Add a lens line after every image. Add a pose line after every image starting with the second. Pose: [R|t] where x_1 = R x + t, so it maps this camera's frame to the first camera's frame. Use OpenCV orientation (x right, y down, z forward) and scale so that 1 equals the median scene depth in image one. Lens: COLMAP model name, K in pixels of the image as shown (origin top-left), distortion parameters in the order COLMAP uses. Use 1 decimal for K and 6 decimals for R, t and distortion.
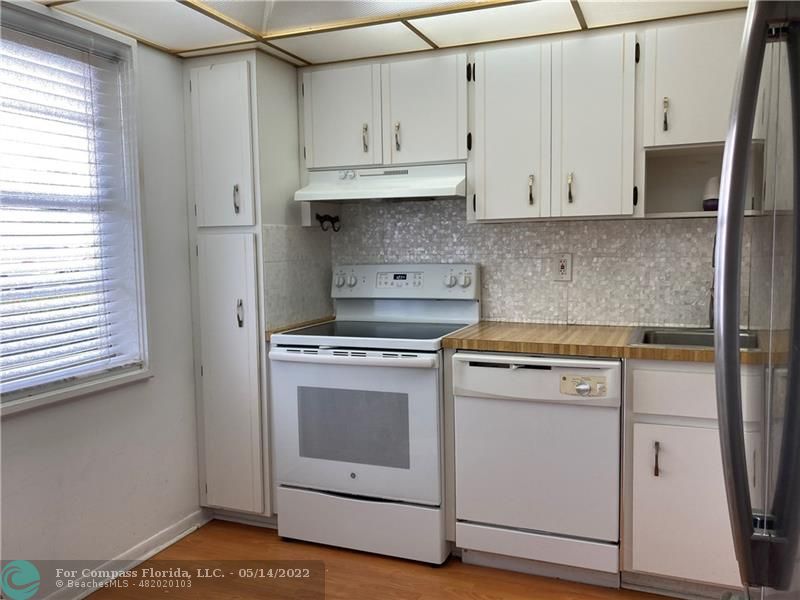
lens RADIAL K [[660.5, 0, 405.1], [0, 660.5, 300.9], [0, 0, 1]] dist [0.062229, -0.099050]
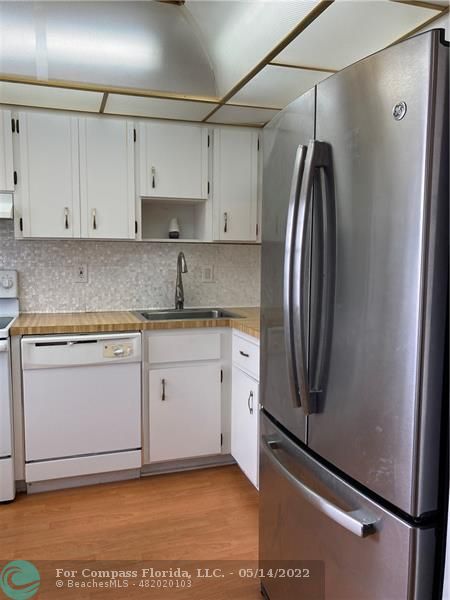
lens RADIAL K [[495.4, 0, 234.4], [0, 495.4, 300.3], [0, 0, 1]] dist [0.062229, -0.099050]
pose [[0.763614, -0.042071, 0.644301, -0.229300], [0.038471, 0.999067, 0.019640, 0.000095], [-0.644526, 0.009790, 0.764520, -0.040865]]
